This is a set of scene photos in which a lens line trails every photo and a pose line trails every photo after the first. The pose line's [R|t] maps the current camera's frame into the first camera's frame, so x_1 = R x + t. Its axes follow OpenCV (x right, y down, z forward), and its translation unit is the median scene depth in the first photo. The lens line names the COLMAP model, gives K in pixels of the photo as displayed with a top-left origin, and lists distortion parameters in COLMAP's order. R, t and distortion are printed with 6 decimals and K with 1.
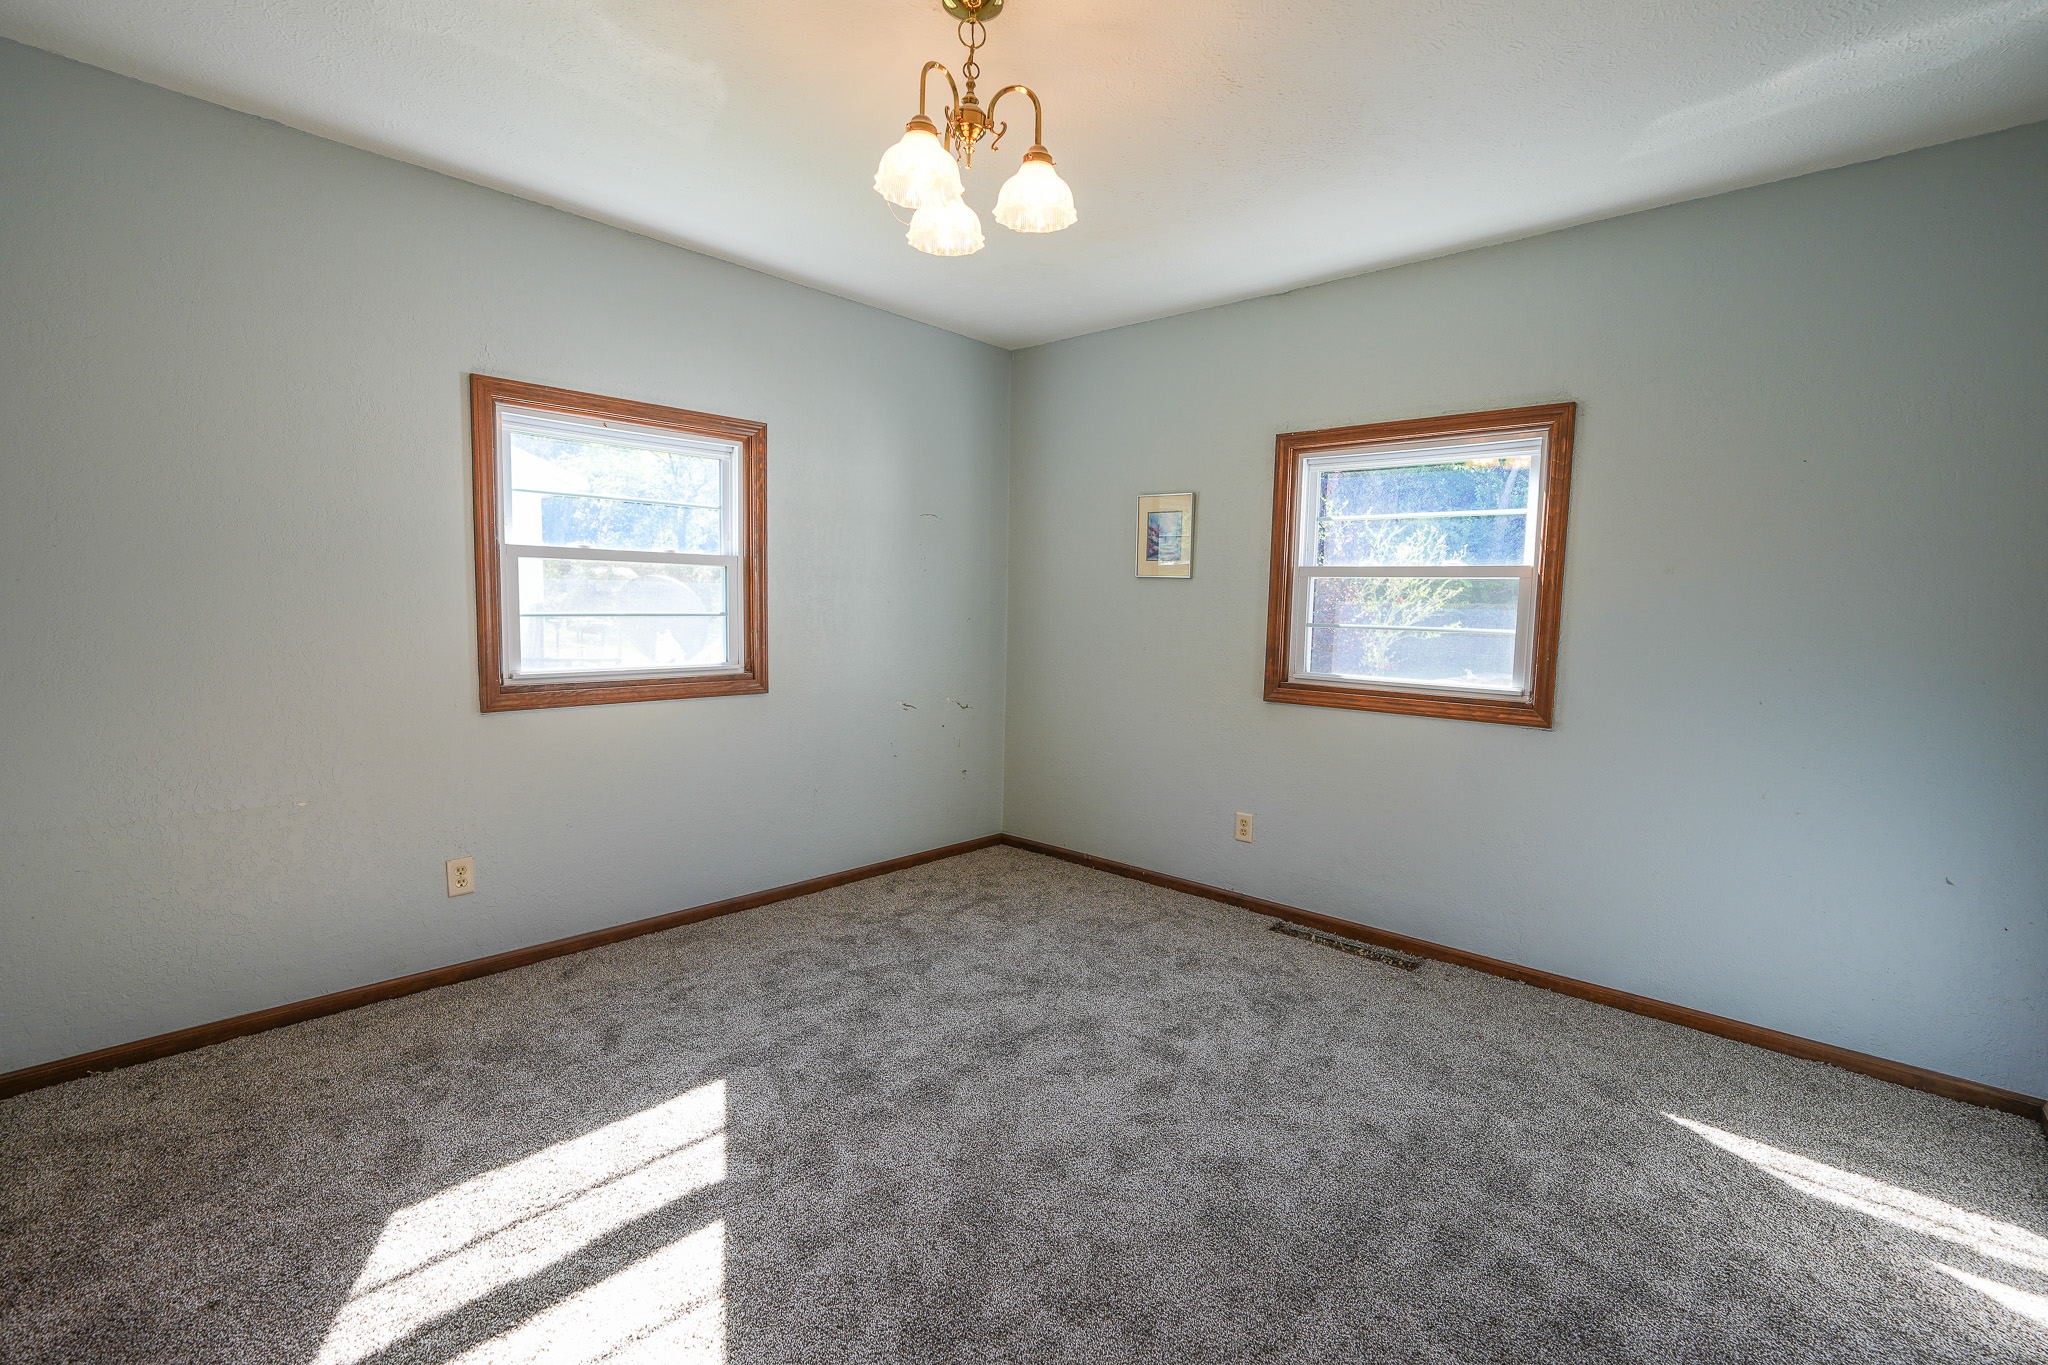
lens RADIAL K [[904.5, 0, 1038.1], [0, 904.5, 669.1], [0, 0, 1]] dist [-0.020679, 0.008278]
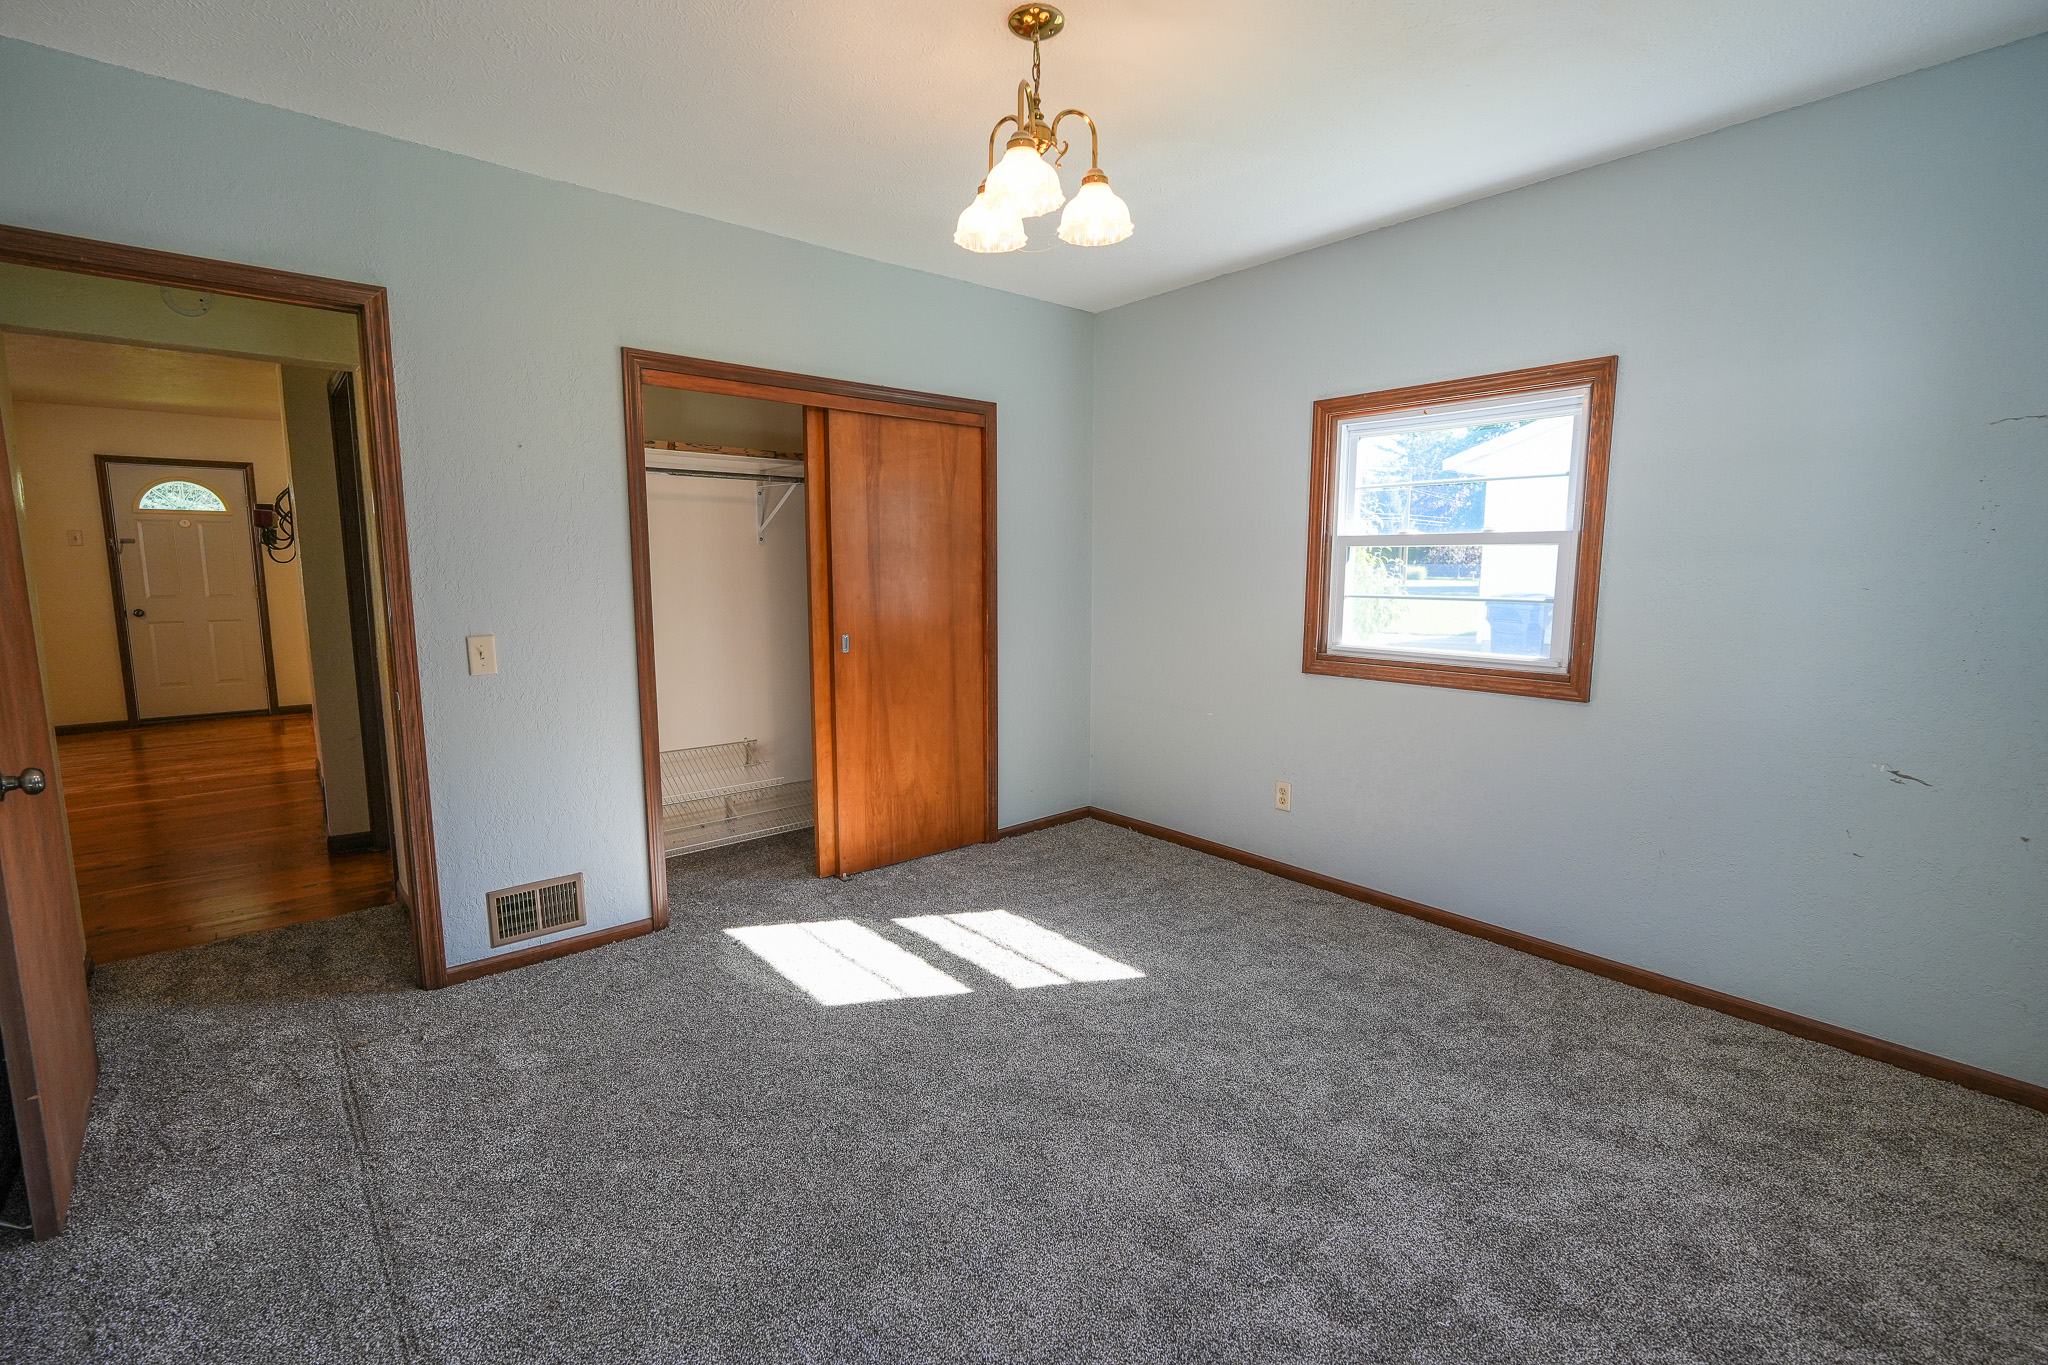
lens RADIAL K [[904.5, 0, 1014.7], [0, 904.5, 688.1], [0, 0, 1]] dist [-0.020679, 0.008278]
pose [[-0.130078, 0.115817, -0.984716, 0.642932], [-0.083046, 0.988392, 0.127219, -0.054401], [0.988020, 0.098325, -0.118950, 0.717870]]
